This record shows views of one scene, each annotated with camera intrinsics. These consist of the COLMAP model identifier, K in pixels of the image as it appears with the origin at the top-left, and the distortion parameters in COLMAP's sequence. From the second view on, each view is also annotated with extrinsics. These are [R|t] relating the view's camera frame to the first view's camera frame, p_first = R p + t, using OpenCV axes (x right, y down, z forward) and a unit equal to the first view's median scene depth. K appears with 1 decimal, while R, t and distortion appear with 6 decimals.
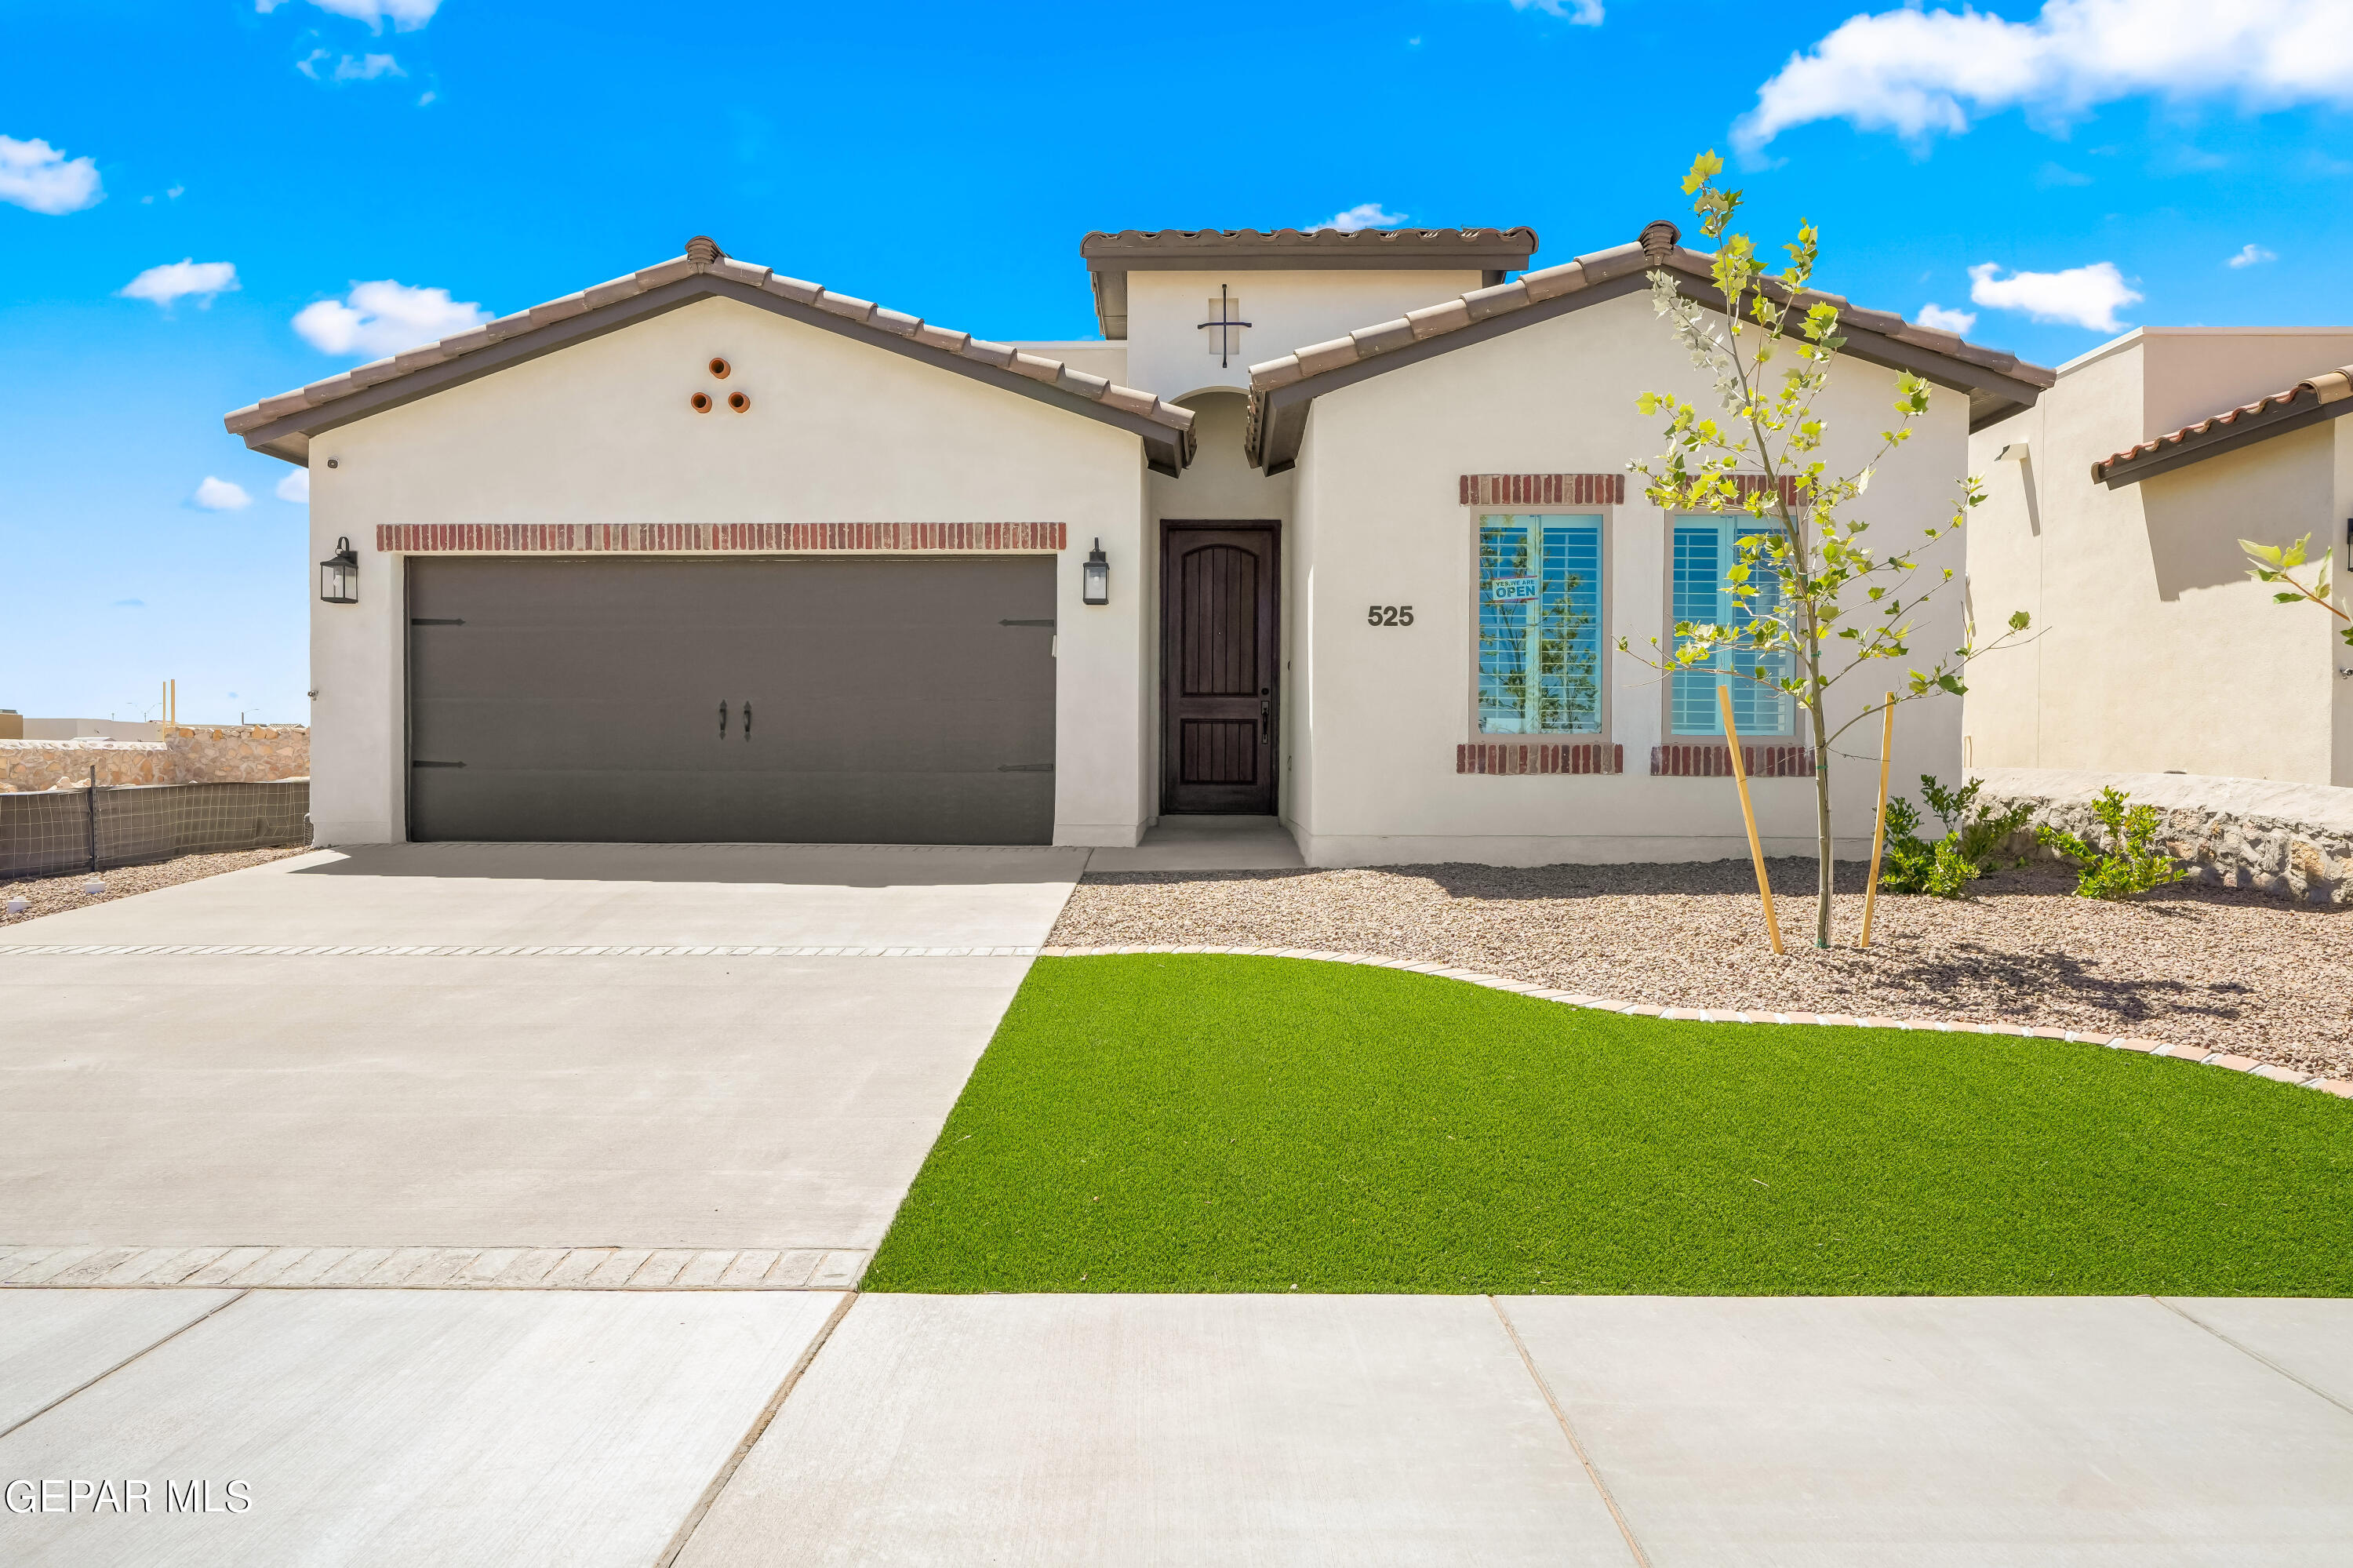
lens RADIAL K [[1477.8, 0, 1176.5], [0, 1477.8, 784.0], [0, 0, 1]] dist [0.000299, 0.001336]
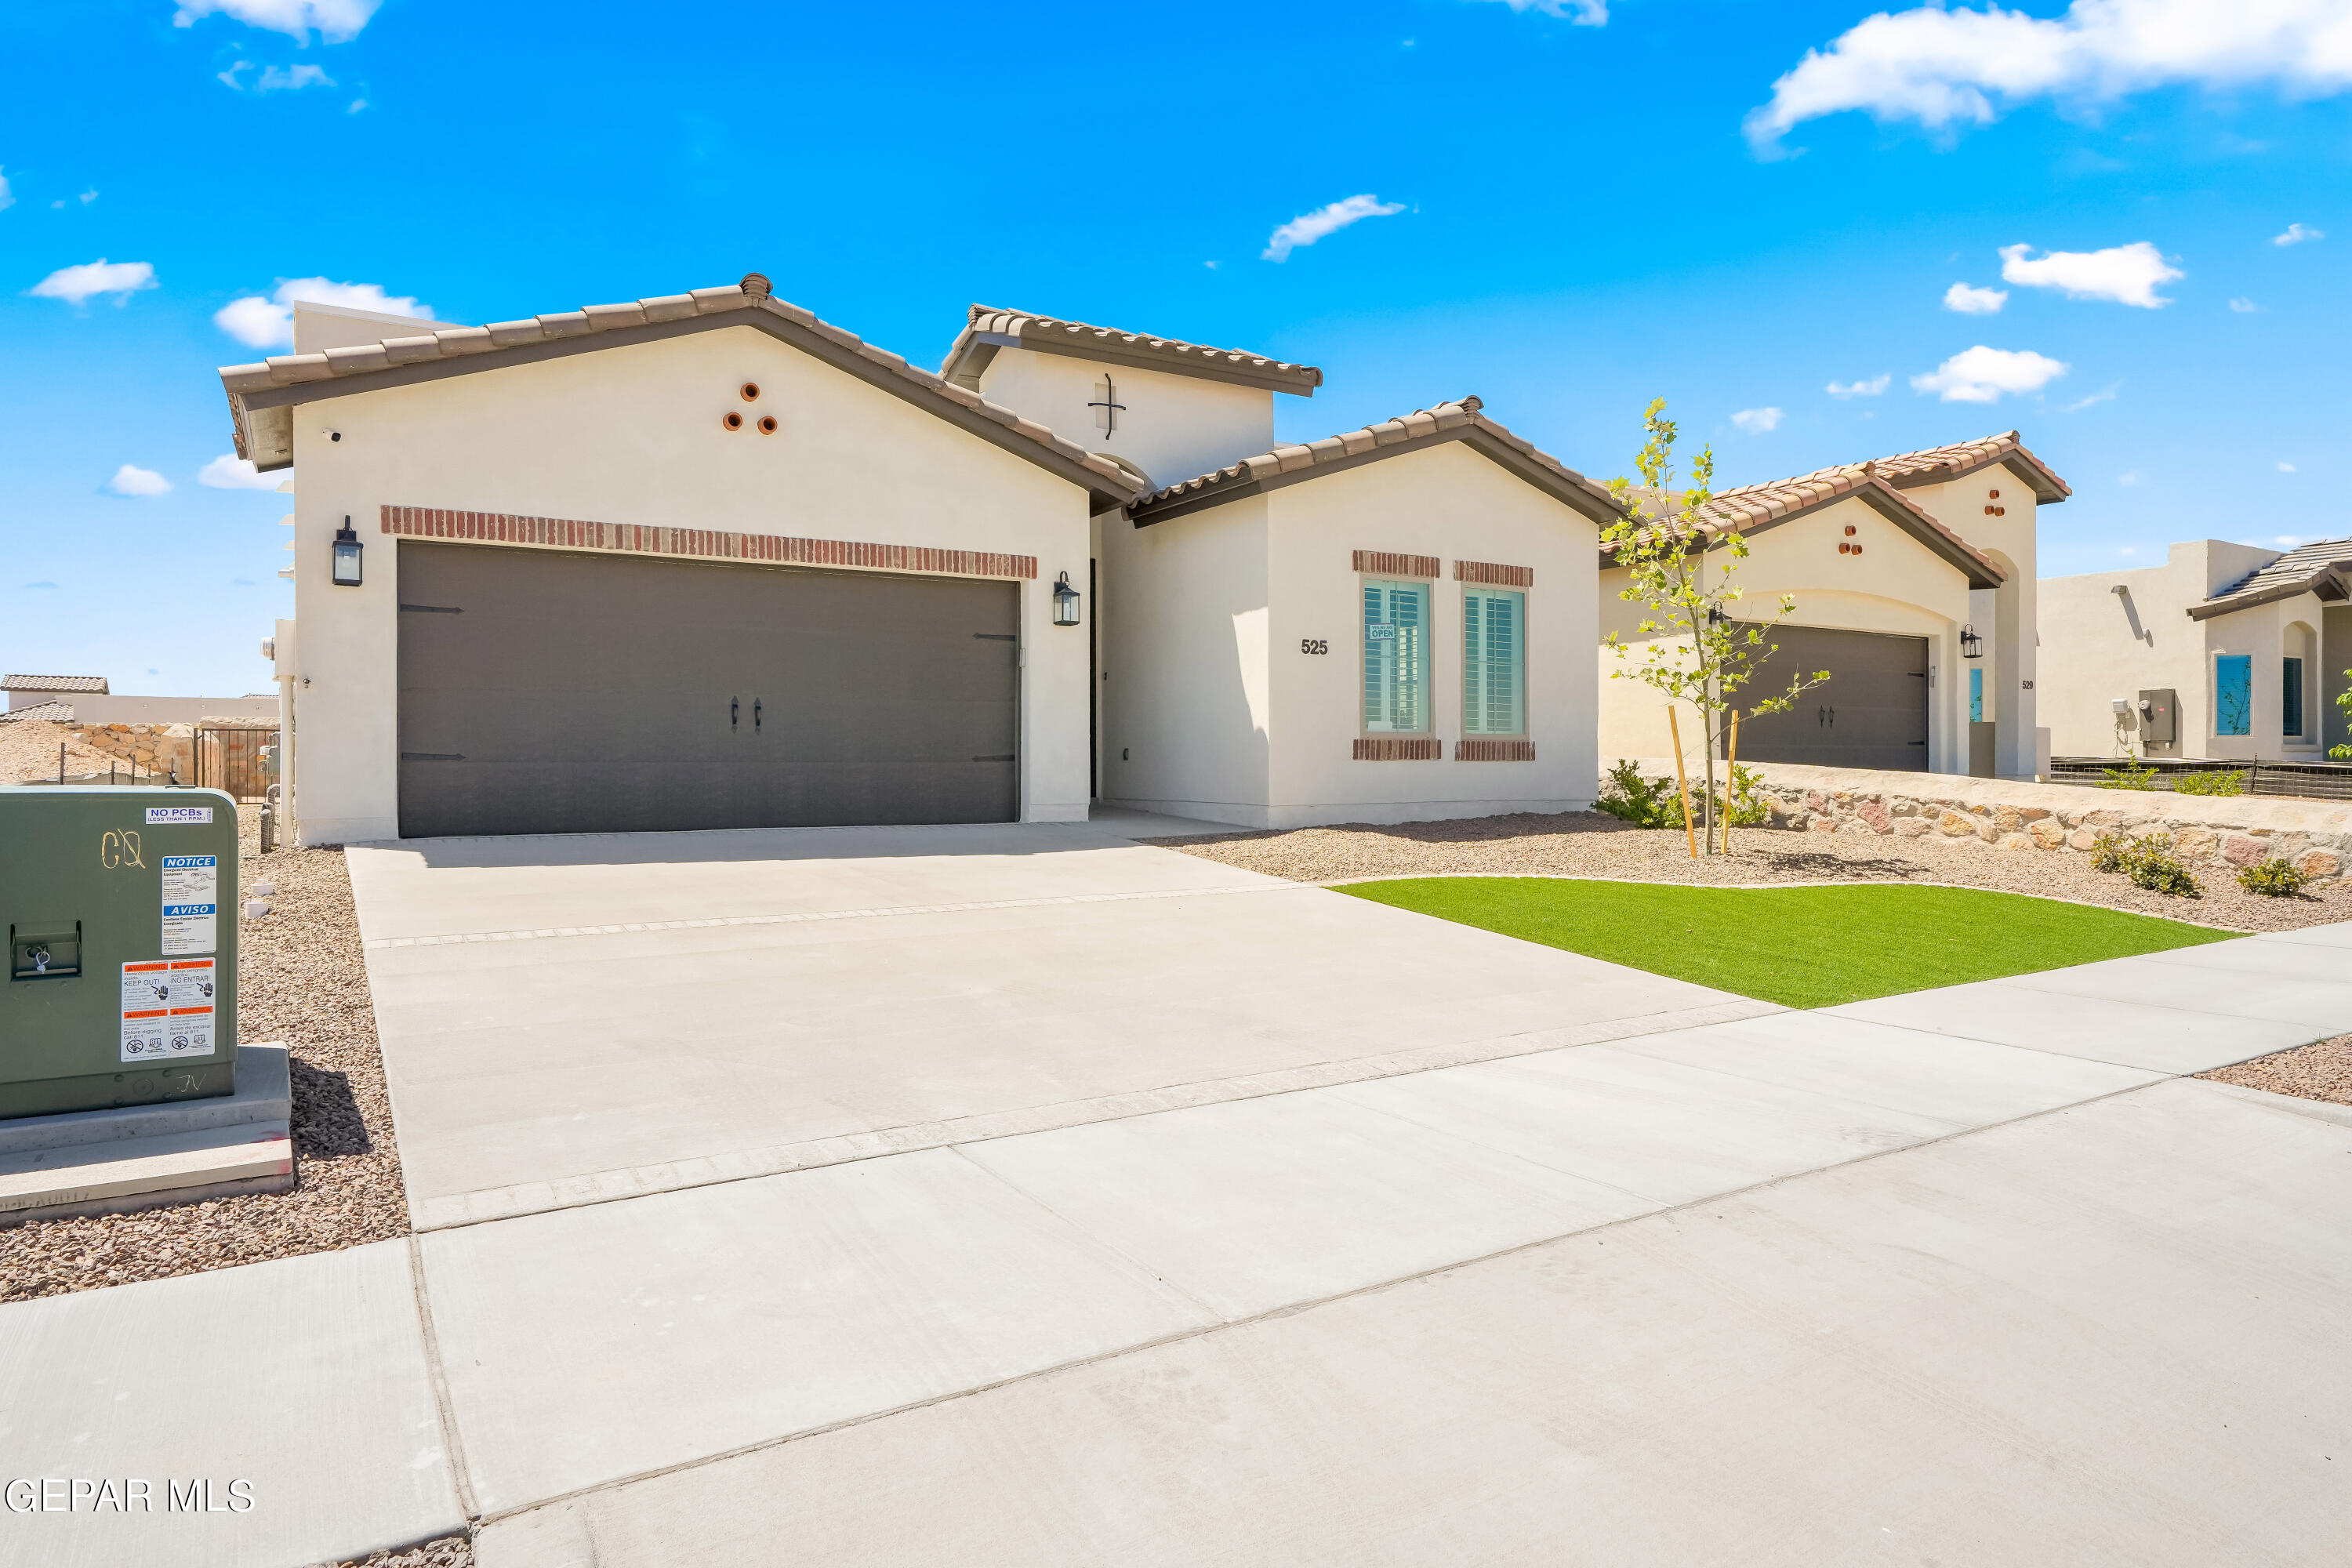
lens RADIAL K [[1443.0, 0, 1187.9], [0, 1443.0, 760.9], [0, 0, 1]] dist [0.000001, -0.000730]
pose [[0.834796, -0.004623, 0.550541, -0.626564], [0.012765, 0.999858, -0.010960, 0.006277], [-0.550412, 0.016177, 0.834736, -0.061078]]
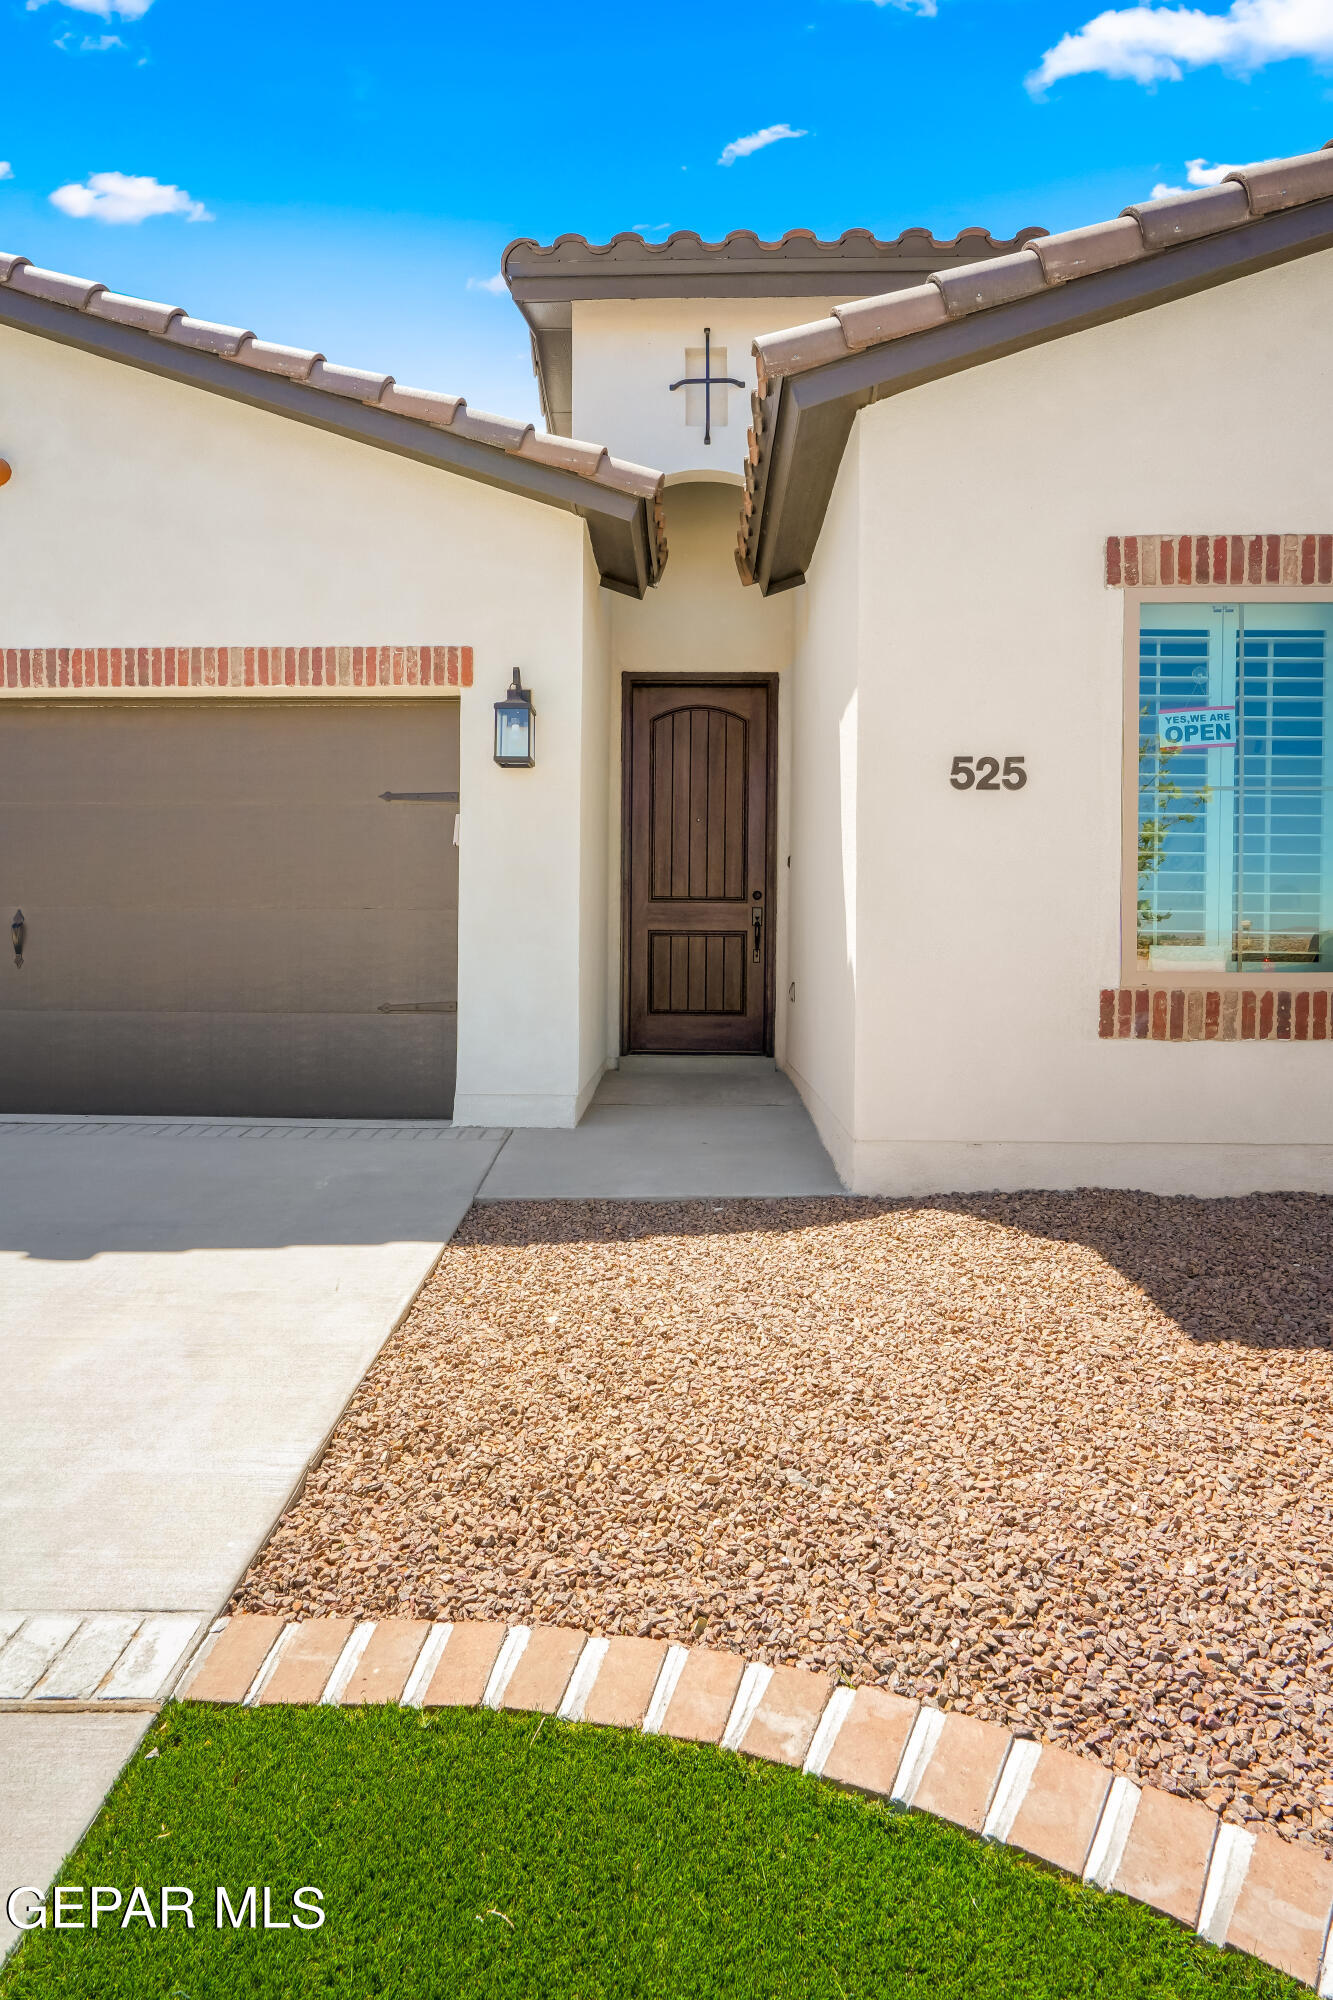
lens RADIAL K [[1134.3, 0, 655.5], [0, 1134.3, 957.1], [0, 0, 1]] dist [-0.004848, 0.000051]
pose [[0.999978, 0.002875, -0.005932, 0.012236], [-0.002893, 0.999991, -0.003055, -0.033626], [0.005923, 0.003072, 0.999978, 0.482305]]
